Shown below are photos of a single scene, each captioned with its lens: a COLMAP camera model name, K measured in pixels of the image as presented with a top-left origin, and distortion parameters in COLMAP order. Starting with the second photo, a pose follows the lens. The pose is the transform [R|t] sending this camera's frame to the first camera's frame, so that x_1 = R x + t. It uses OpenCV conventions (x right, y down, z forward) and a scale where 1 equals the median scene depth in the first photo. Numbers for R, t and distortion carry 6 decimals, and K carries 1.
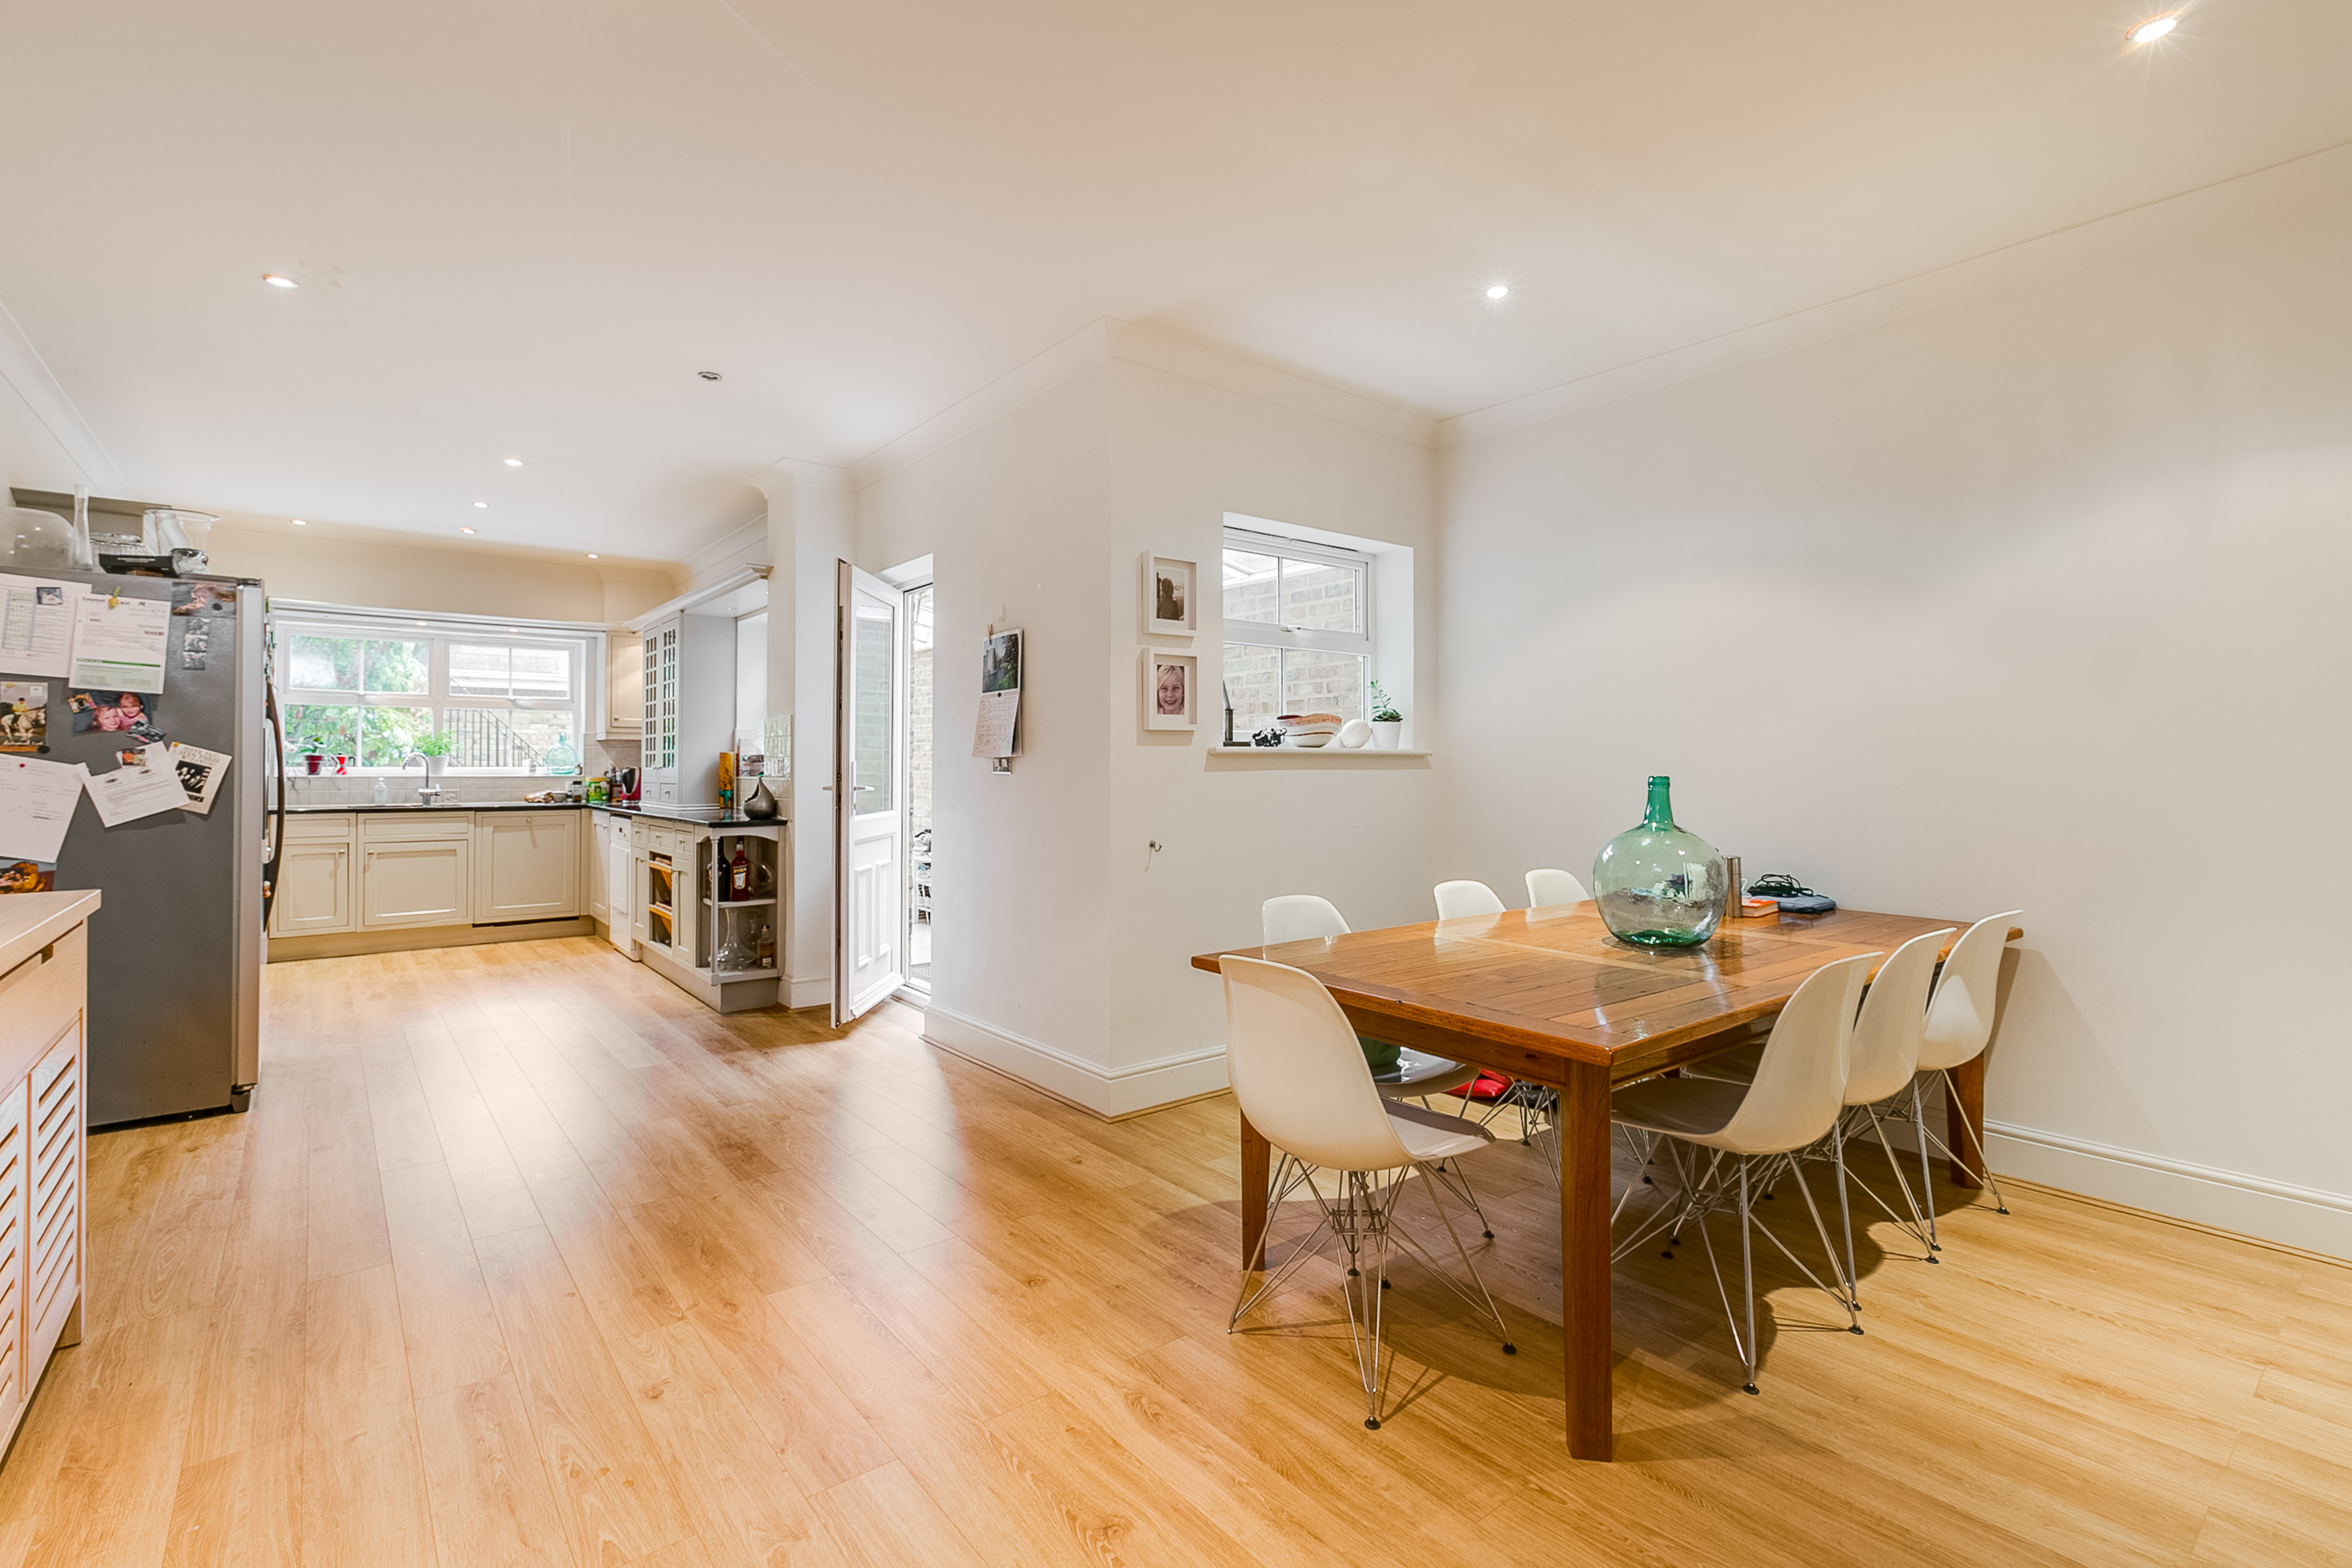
lens RADIAL K [[1065.5, 0, 1181.7], [0, 1065.5, 752.3], [0, 0, 1]] dist [0.000312, -0.000165]
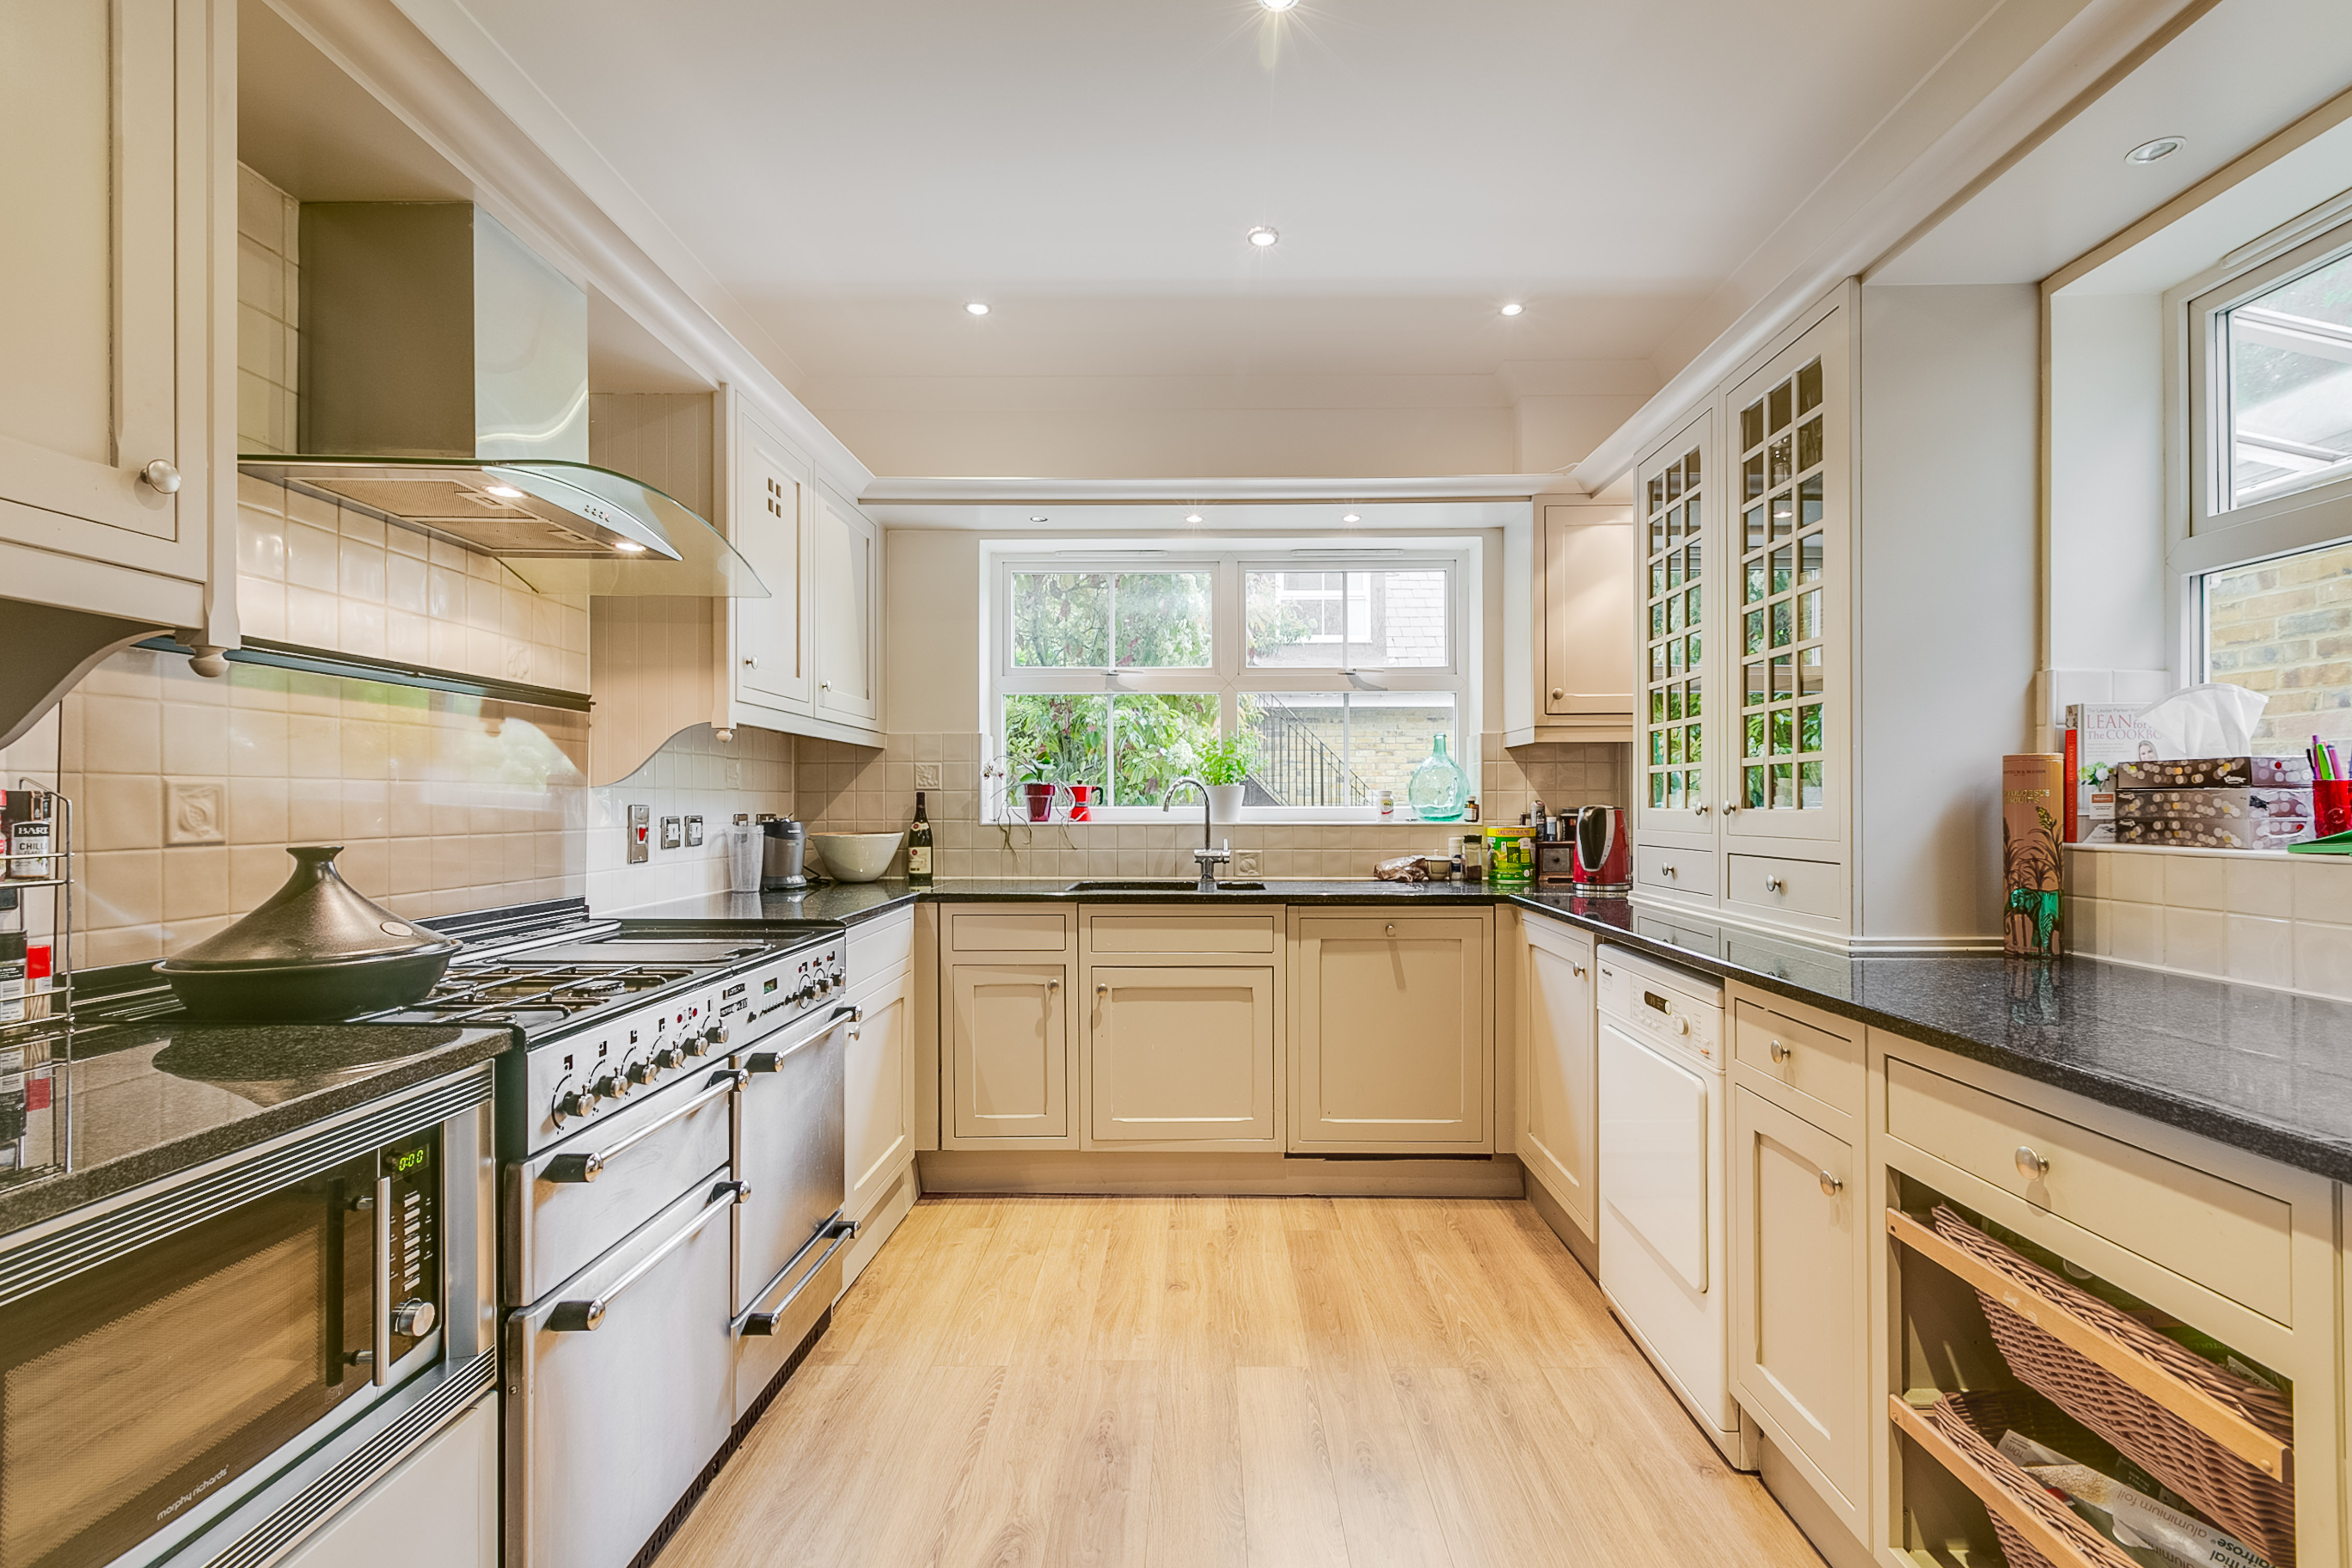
lens RADIAL K [[1065.5, 0, 1181.1], [0, 1065.5, 794.8], [0, 0, 1]] dist [0.000312, -0.000165]
pose [[0.764327, -0.006484, -0.644797, -0.380571], [0.011074, 0.999934, 0.003072, 0.006565], [0.644734, -0.009488, 0.764348, 0.587847]]
